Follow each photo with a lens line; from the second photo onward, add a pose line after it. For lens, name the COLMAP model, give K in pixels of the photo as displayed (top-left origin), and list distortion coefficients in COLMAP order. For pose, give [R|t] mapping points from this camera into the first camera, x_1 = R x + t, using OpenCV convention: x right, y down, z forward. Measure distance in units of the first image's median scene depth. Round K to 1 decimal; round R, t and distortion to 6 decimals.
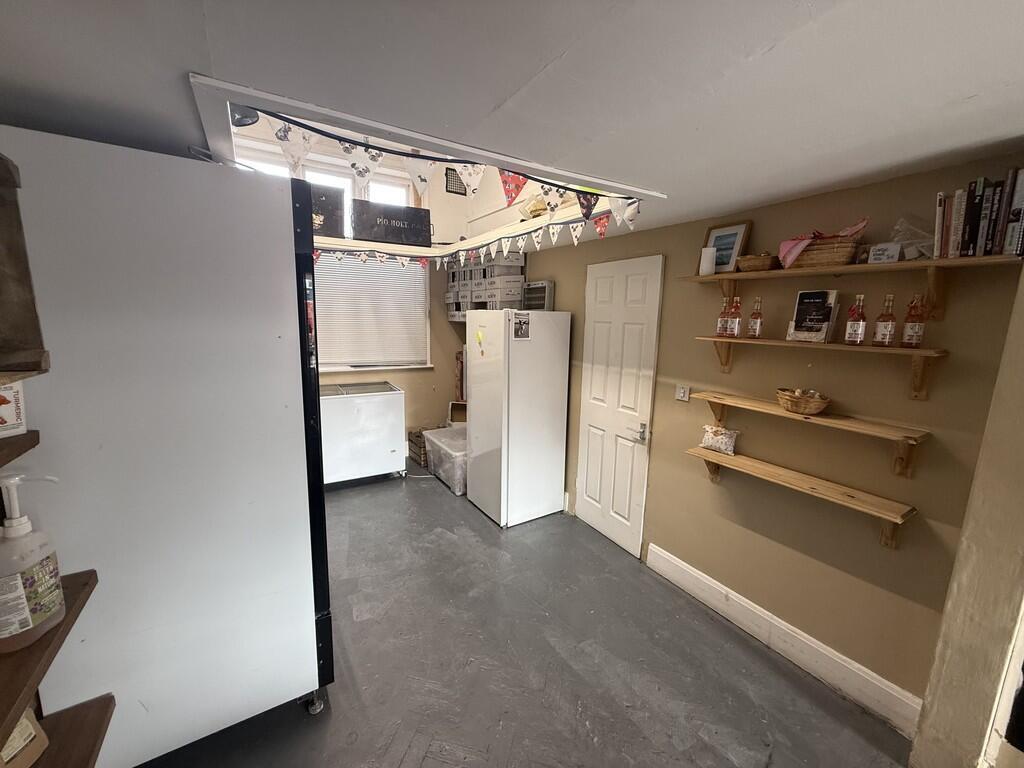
lens RADIAL K [[407.6, 0, 511.3], [0, 407.6, 382.9], [0, 0, 1]] dist [0.001711, -0.000046]
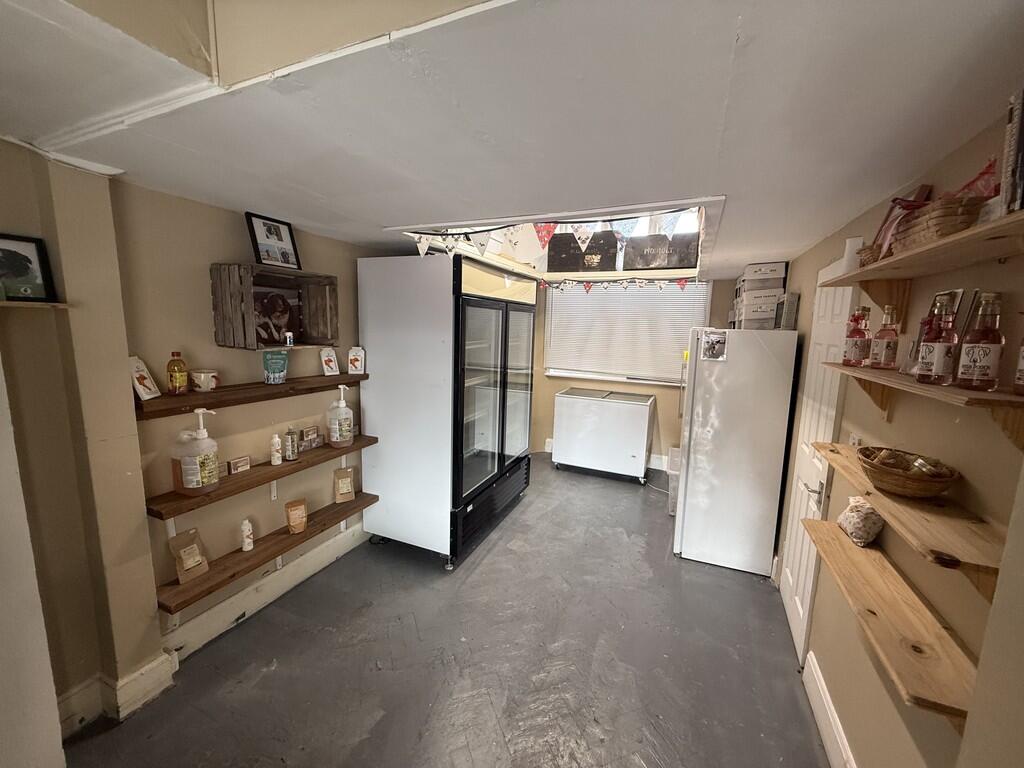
lens RADIAL K [[407.6, 0, 509.7], [0, 407.6, 383.2], [0, 0, 1]] dist [0.001711, -0.000046]
pose [[0.566740, 0.109115, -0.816639, 0.525808], [-0.150858, 0.988177, 0.027340, -0.010273], [0.809967, 0.107702, 0.576501, 0.098493]]
